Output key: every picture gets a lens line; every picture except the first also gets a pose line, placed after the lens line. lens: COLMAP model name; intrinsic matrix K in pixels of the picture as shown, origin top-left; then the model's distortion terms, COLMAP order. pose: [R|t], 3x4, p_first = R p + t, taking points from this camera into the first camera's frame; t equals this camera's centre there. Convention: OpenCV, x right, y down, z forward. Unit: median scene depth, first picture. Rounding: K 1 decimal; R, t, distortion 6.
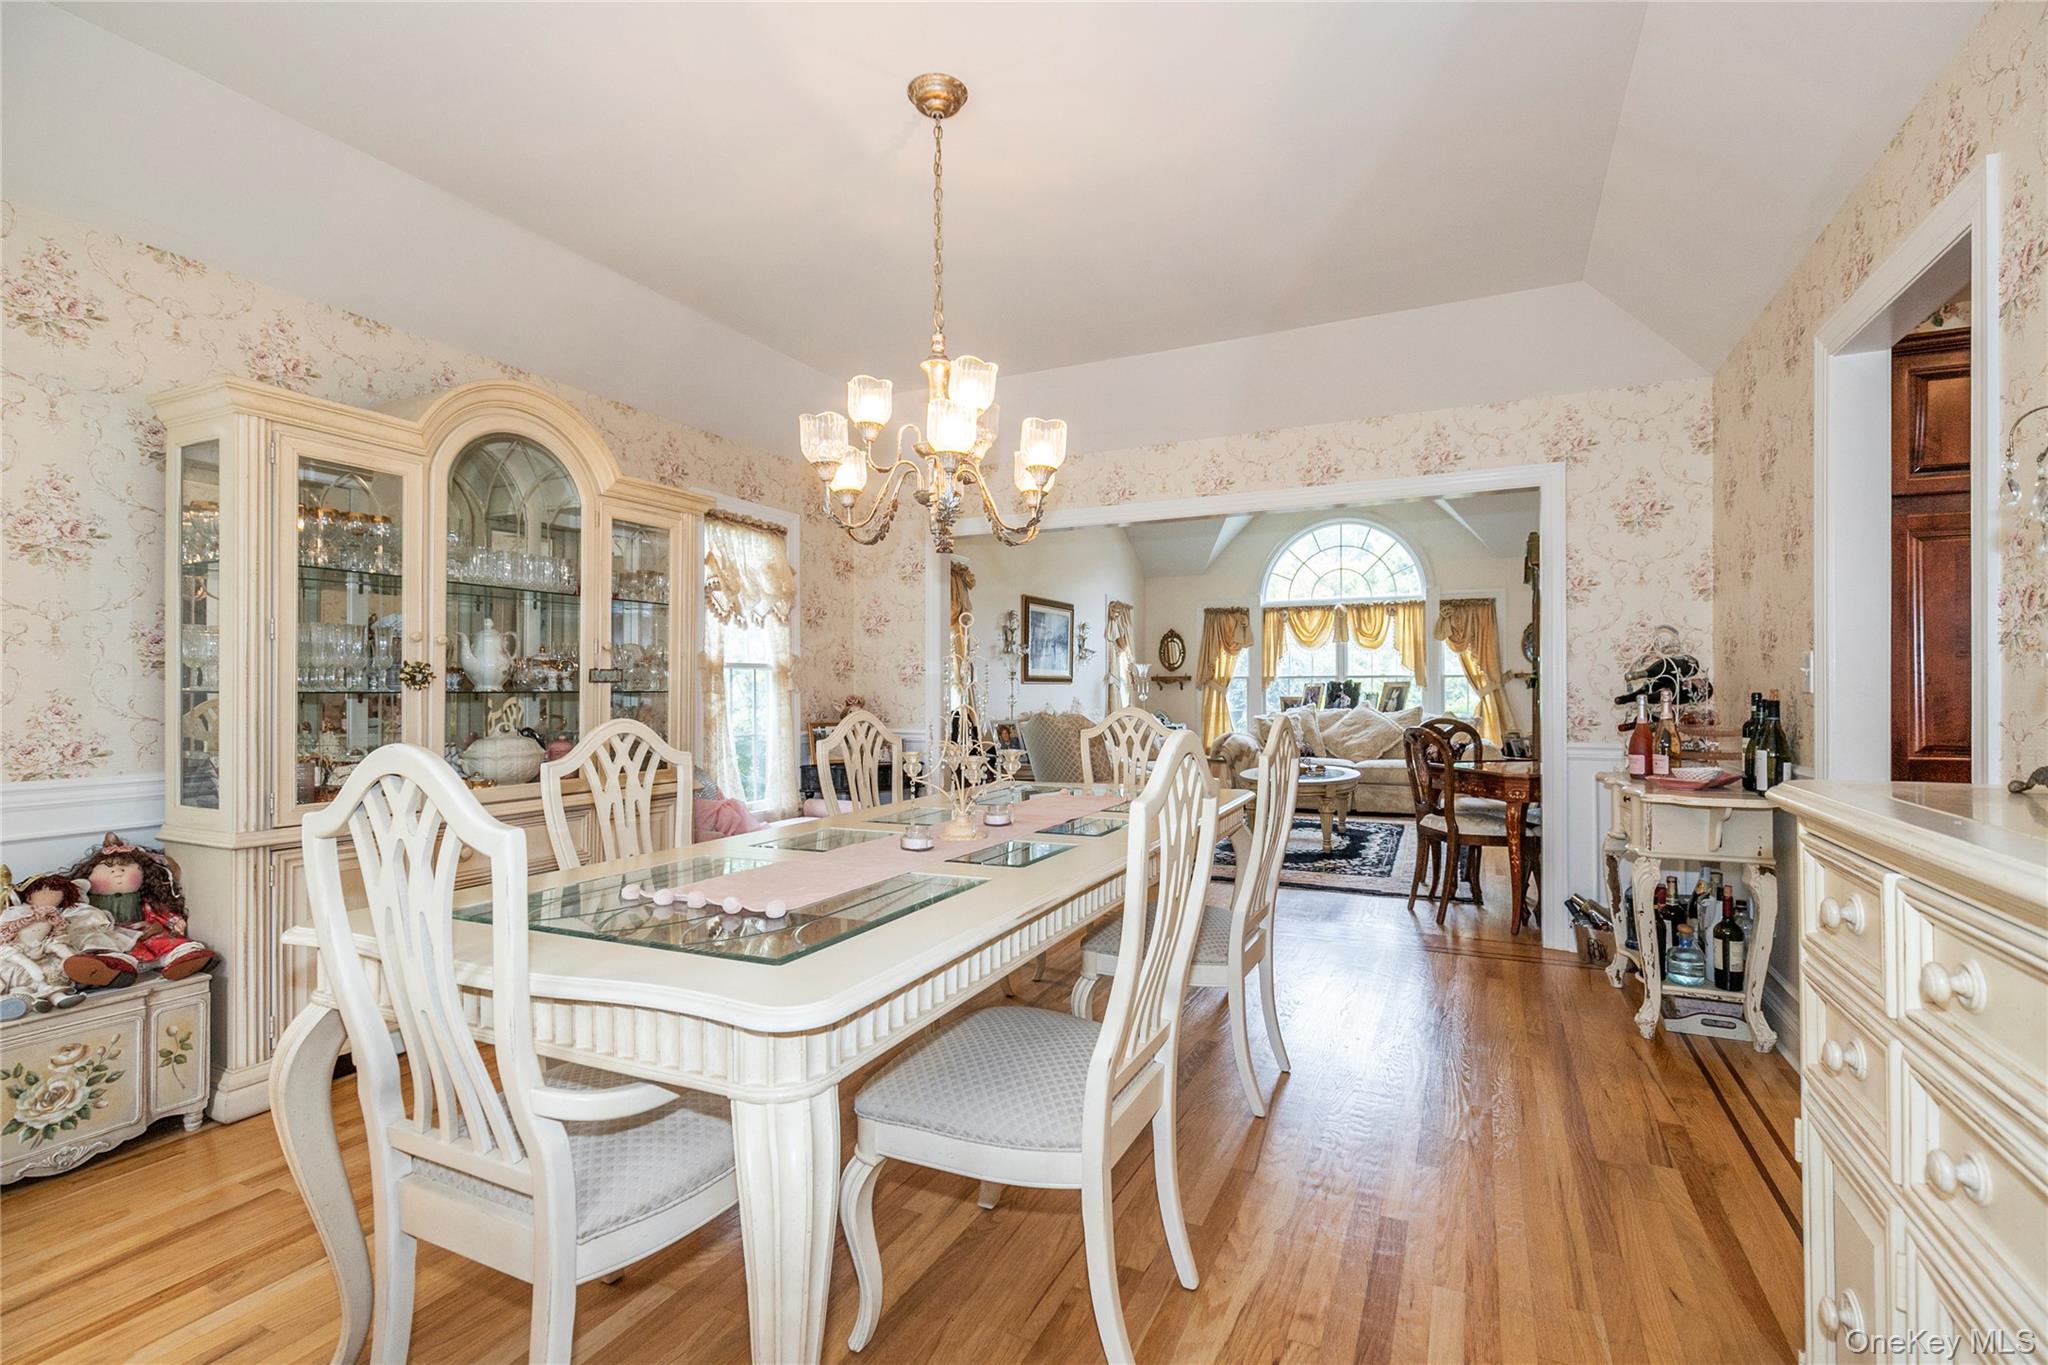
lens RADIAL K [[921.8, 0, 1027.2], [0, 921.8, 679.3], [0, 0, 1]] dist [0.002034, 0.000486]
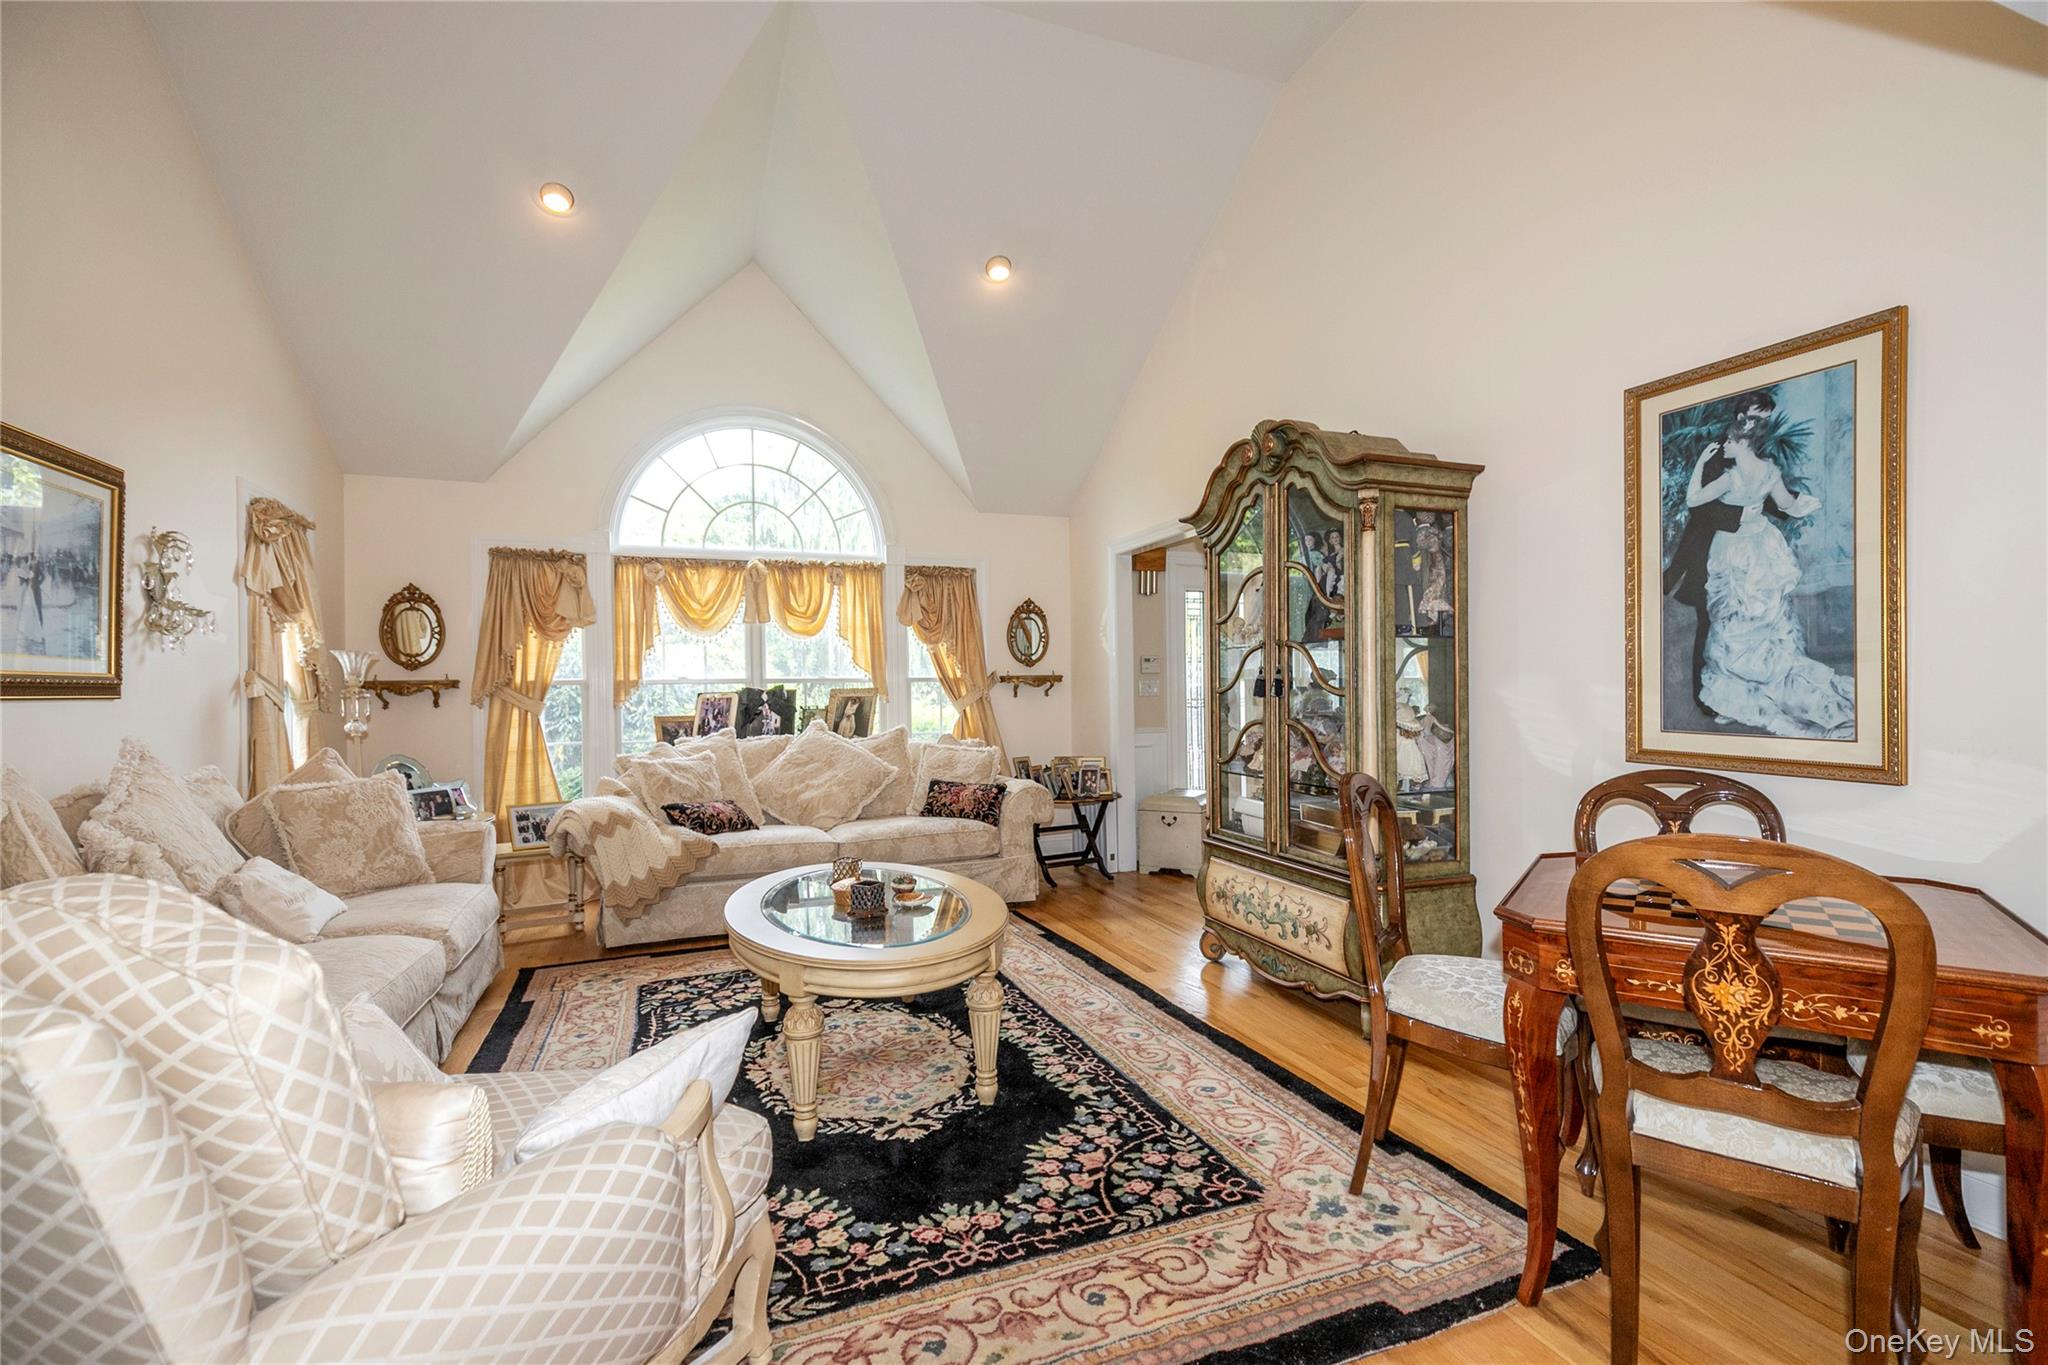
lens RADIAL K [[921.8, 0, 1045.5], [0, 921.8, 687.5], [0, 0, 1]] dist [0.002034, 0.000486]
pose [[0.676823, -0.003869, 0.736135, 0.025626], [0.004180, 0.999990, 0.001413, 0.001336], [-0.736133, 0.002121, 0.676833, 0.455845]]
